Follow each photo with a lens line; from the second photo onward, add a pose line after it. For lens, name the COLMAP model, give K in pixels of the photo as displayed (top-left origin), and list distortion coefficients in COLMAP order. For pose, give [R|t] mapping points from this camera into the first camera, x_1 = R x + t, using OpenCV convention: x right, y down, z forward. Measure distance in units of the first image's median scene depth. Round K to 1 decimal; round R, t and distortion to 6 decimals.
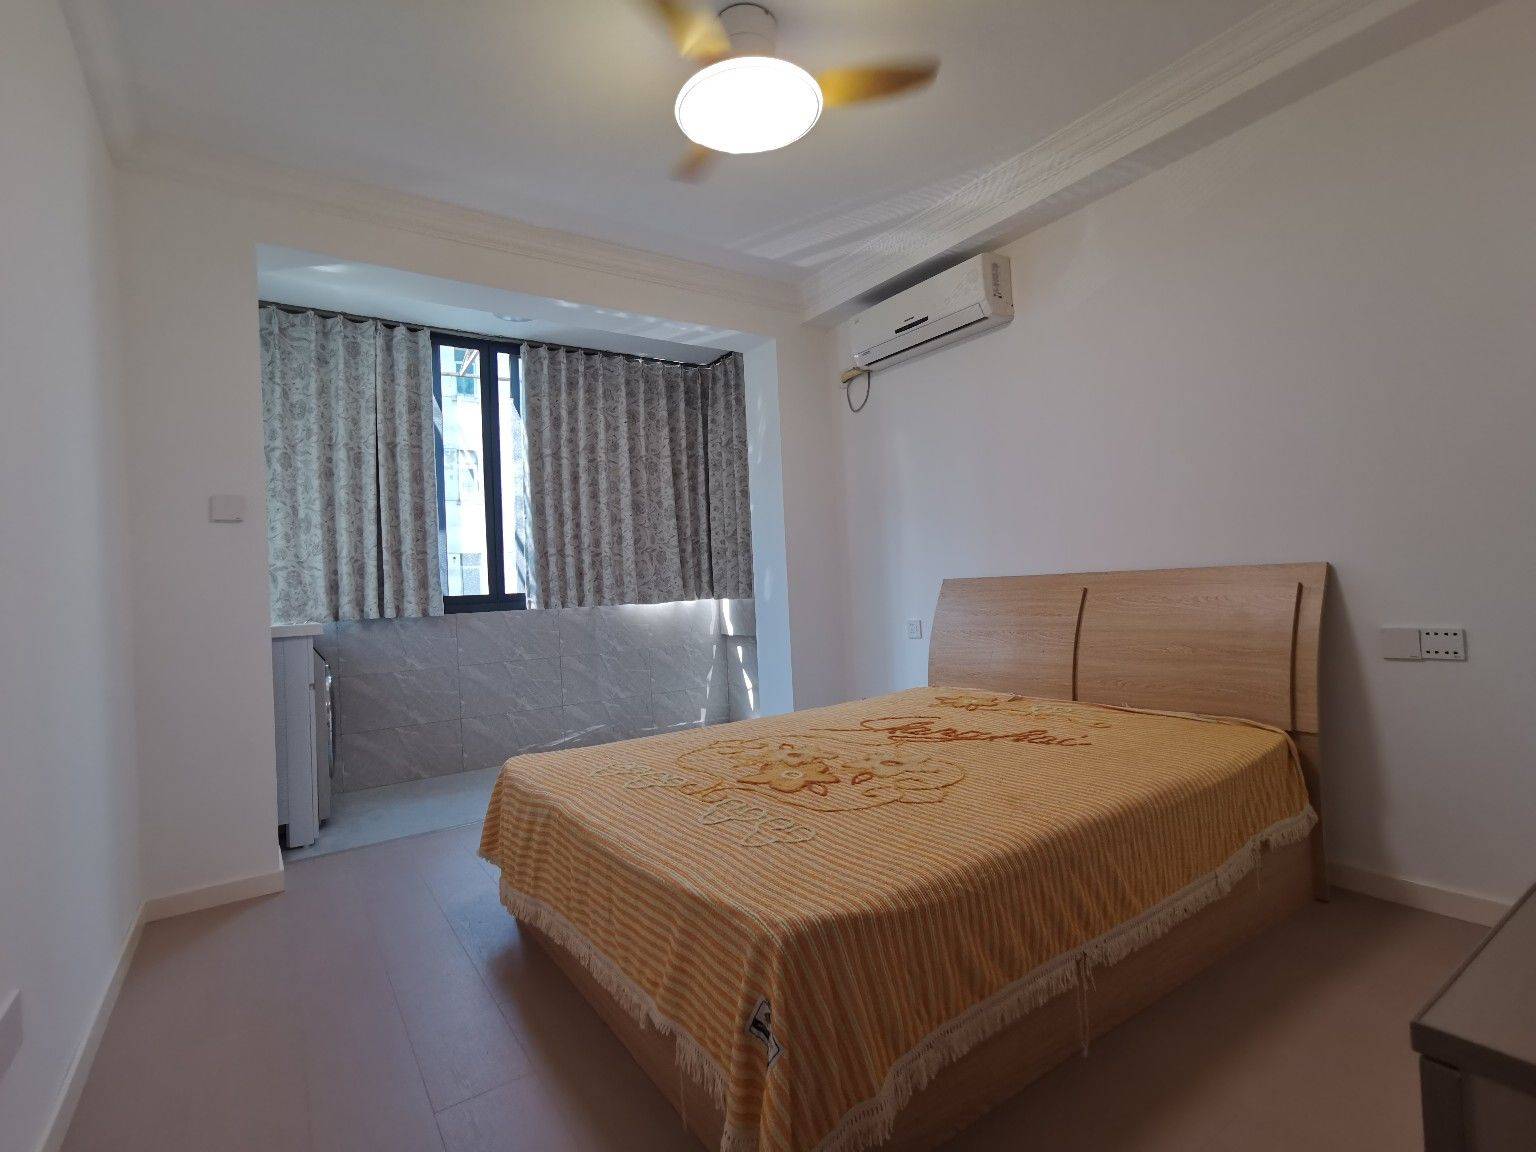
lens RADIAL K [[735.6, 0, 768.0], [0, 735.6, 576.0], [0, 0, 1]] dist [-0.001602, 0.000246]
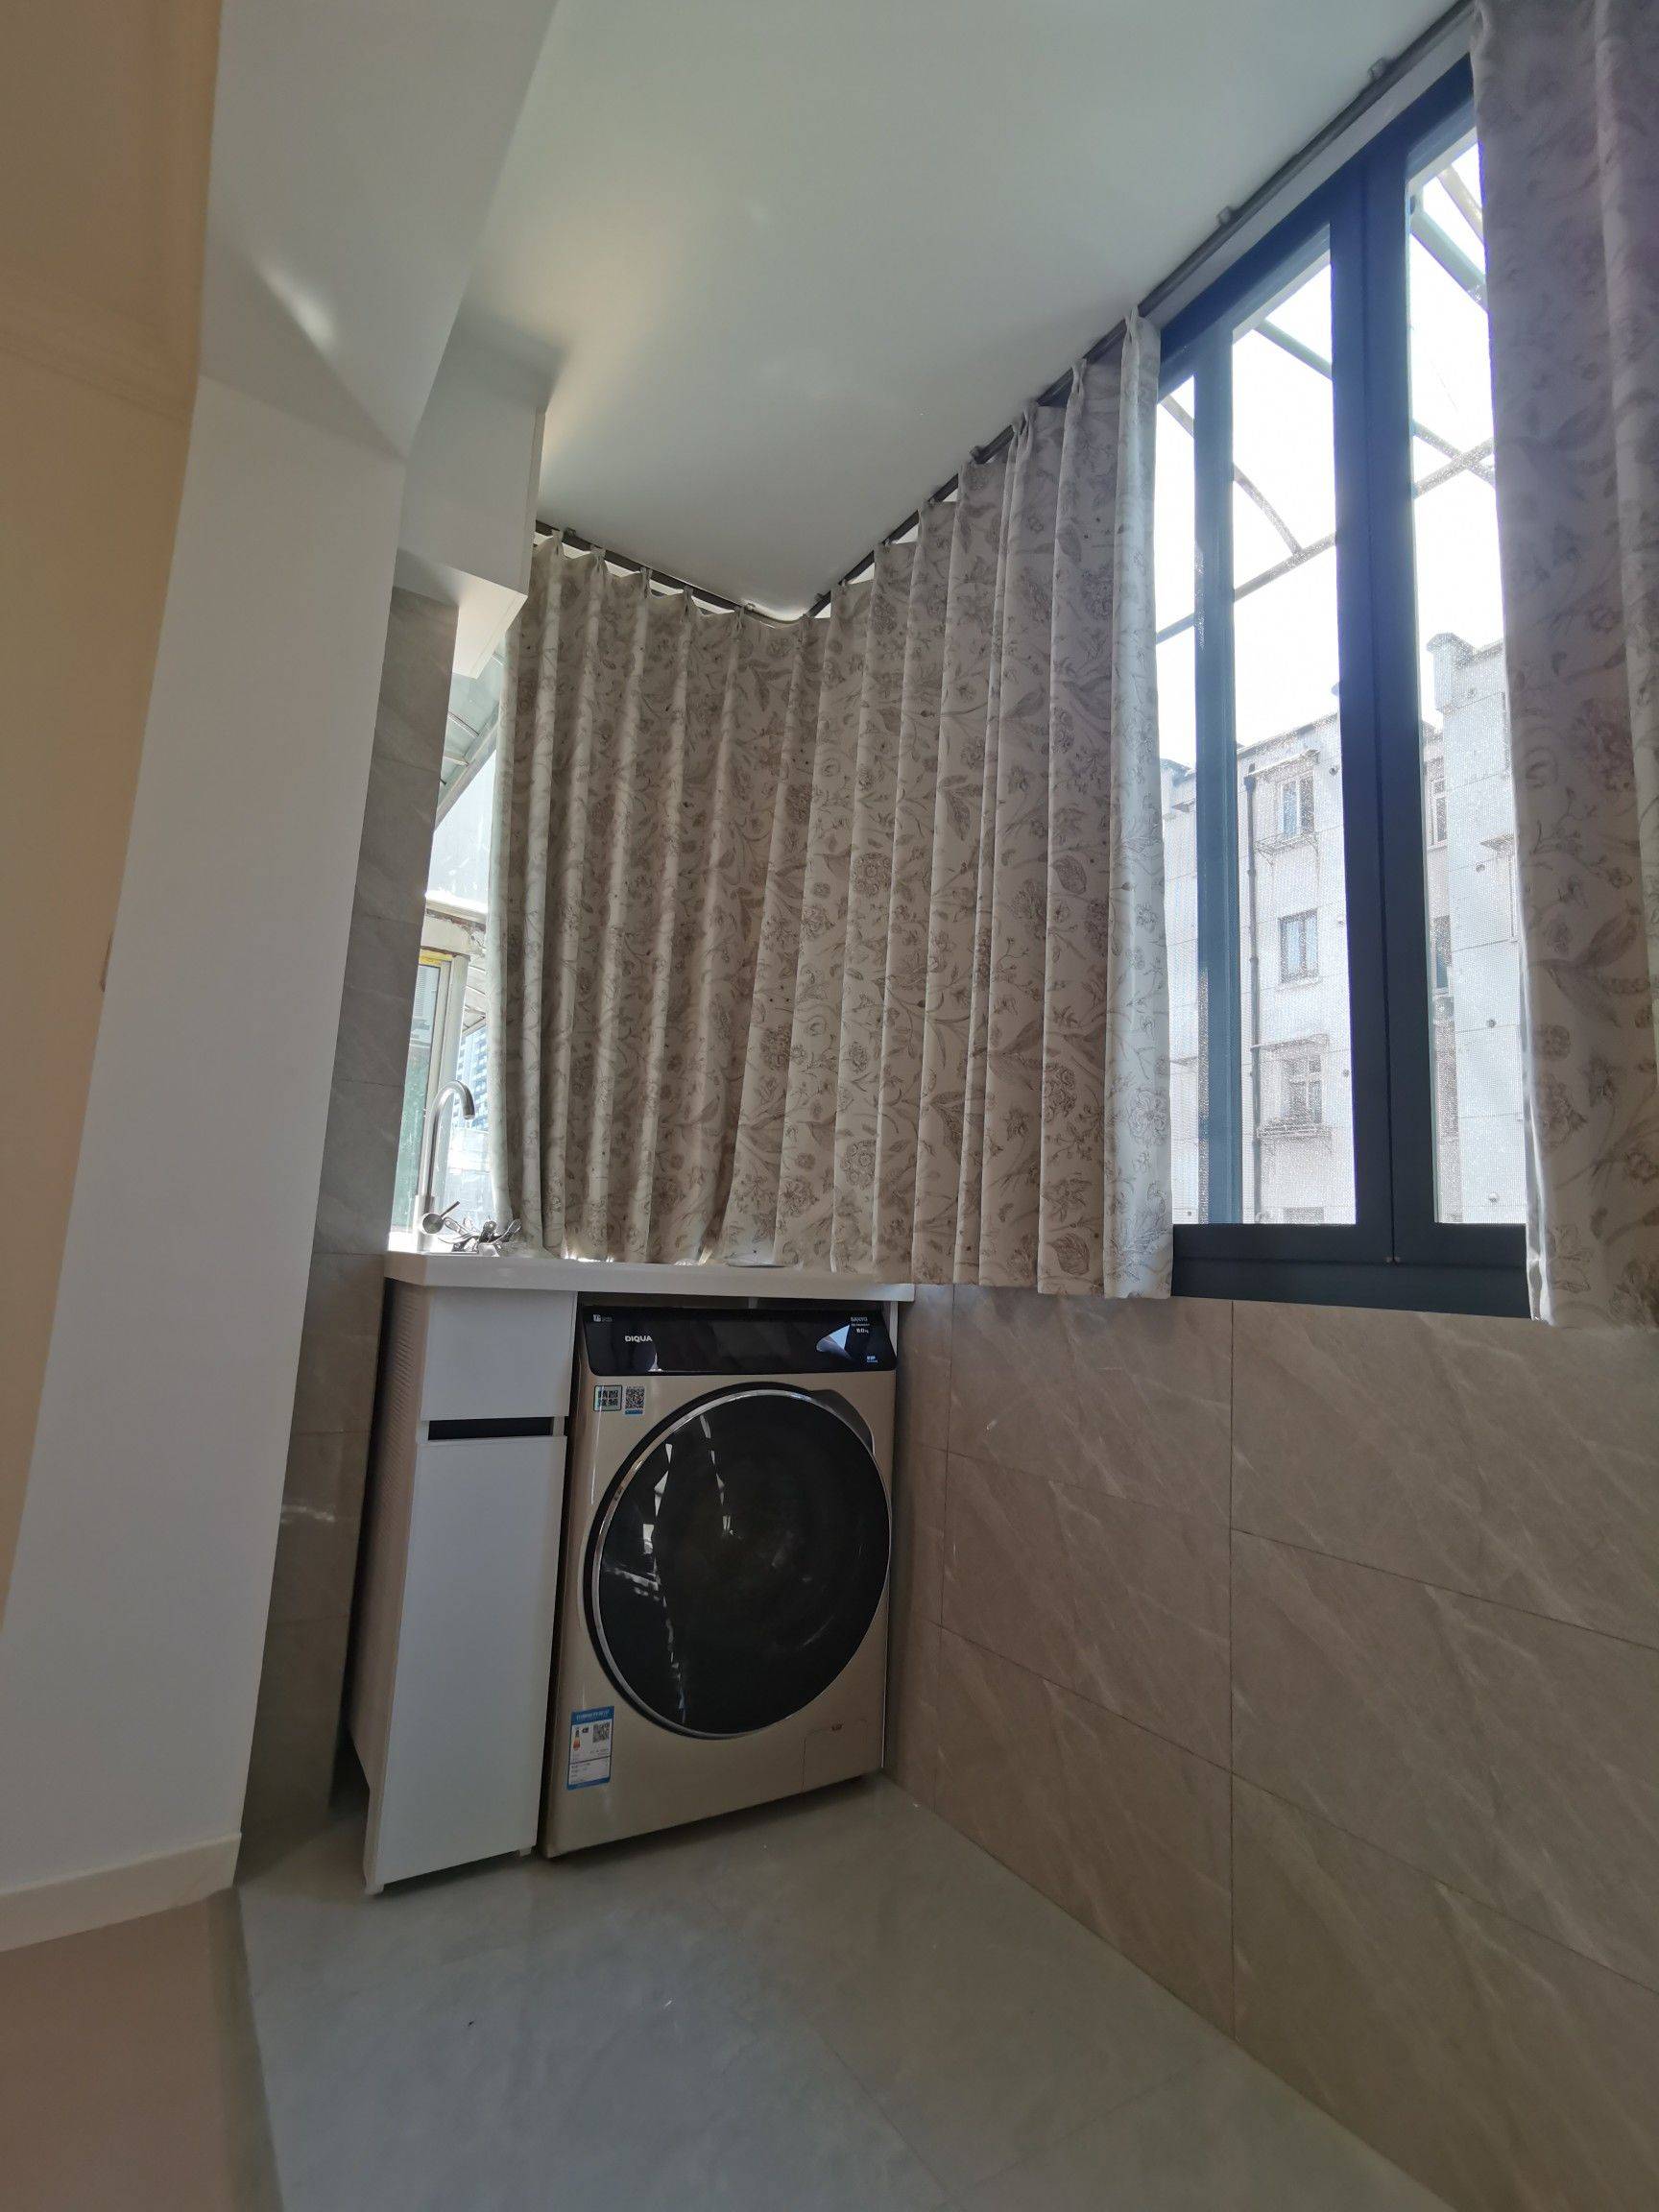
lens RADIAL K [[1059.4, 0, 829.5], [0, 1059.4, 1106.0], [0, 0, 1]] dist [-0.001602, 0.000246]
pose [[-0.049994, -0.094686, -0.994251, -0.066382], [-0.029065, 0.995212, -0.093316, 0.023702], [0.998327, 0.024232, -0.052507, 0.857924]]
